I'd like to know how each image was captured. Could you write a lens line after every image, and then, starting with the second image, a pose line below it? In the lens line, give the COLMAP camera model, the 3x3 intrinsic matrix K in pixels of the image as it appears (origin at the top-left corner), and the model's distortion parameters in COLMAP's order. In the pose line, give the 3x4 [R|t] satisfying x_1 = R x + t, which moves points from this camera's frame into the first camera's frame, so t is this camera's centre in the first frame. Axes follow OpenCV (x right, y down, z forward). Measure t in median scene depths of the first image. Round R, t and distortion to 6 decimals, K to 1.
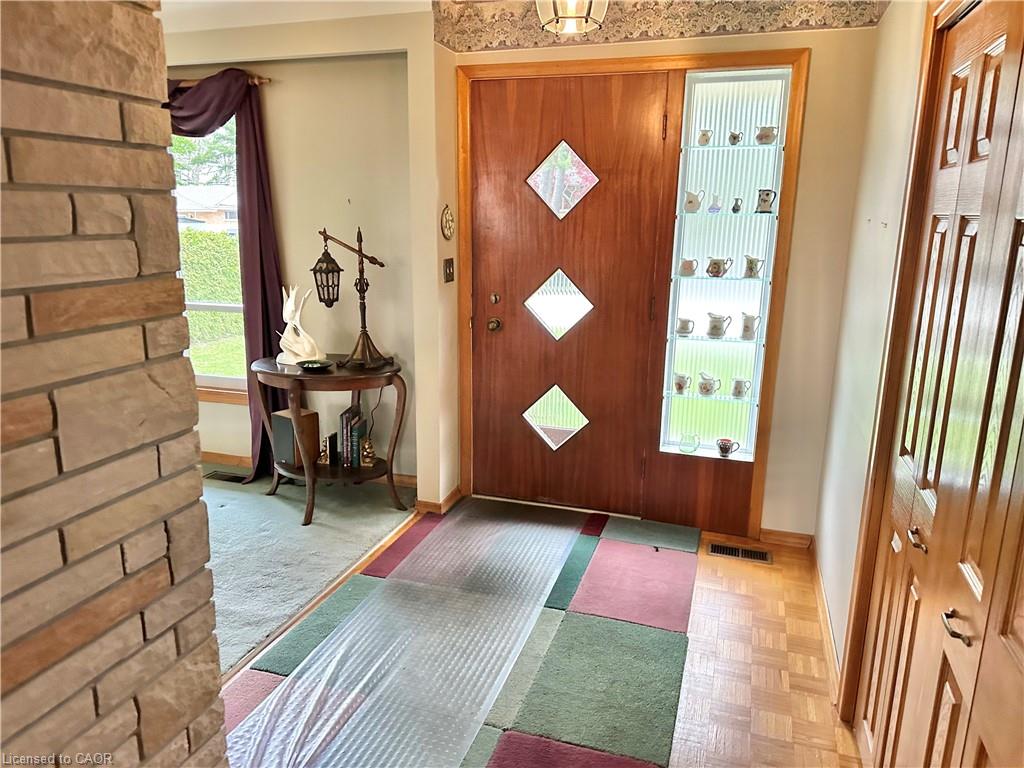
lens RADIAL K [[714.6, 0, 512.0], [0, 714.6, 384.0], [0, 0, 1]] dist [0.130532, -0.150289]
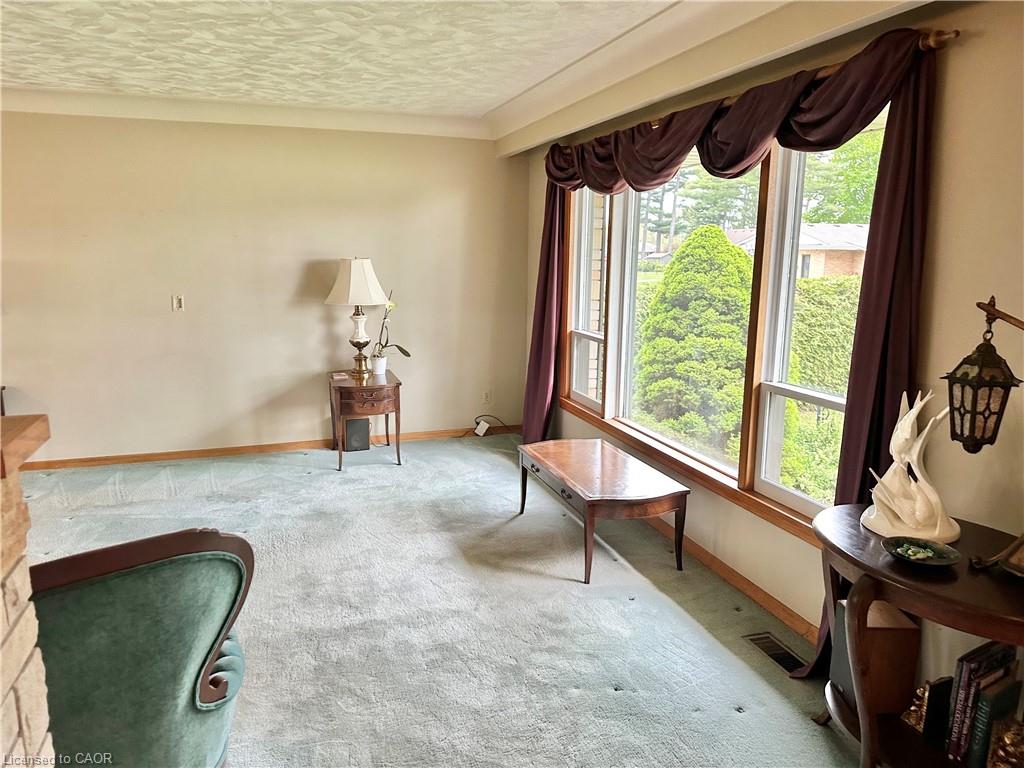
lens RADIAL K [[726.0, 0, 512.0], [0, 726.0, 384.0], [0, 0, 1]] dist [0.051520, -0.047246]
pose [[0.598404, 0.148658, -0.787282, -0.048458], [-0.184654, 0.981771, 0.045029, -0.111407], [0.779625, 0.118430, 0.614946, 0.415243]]
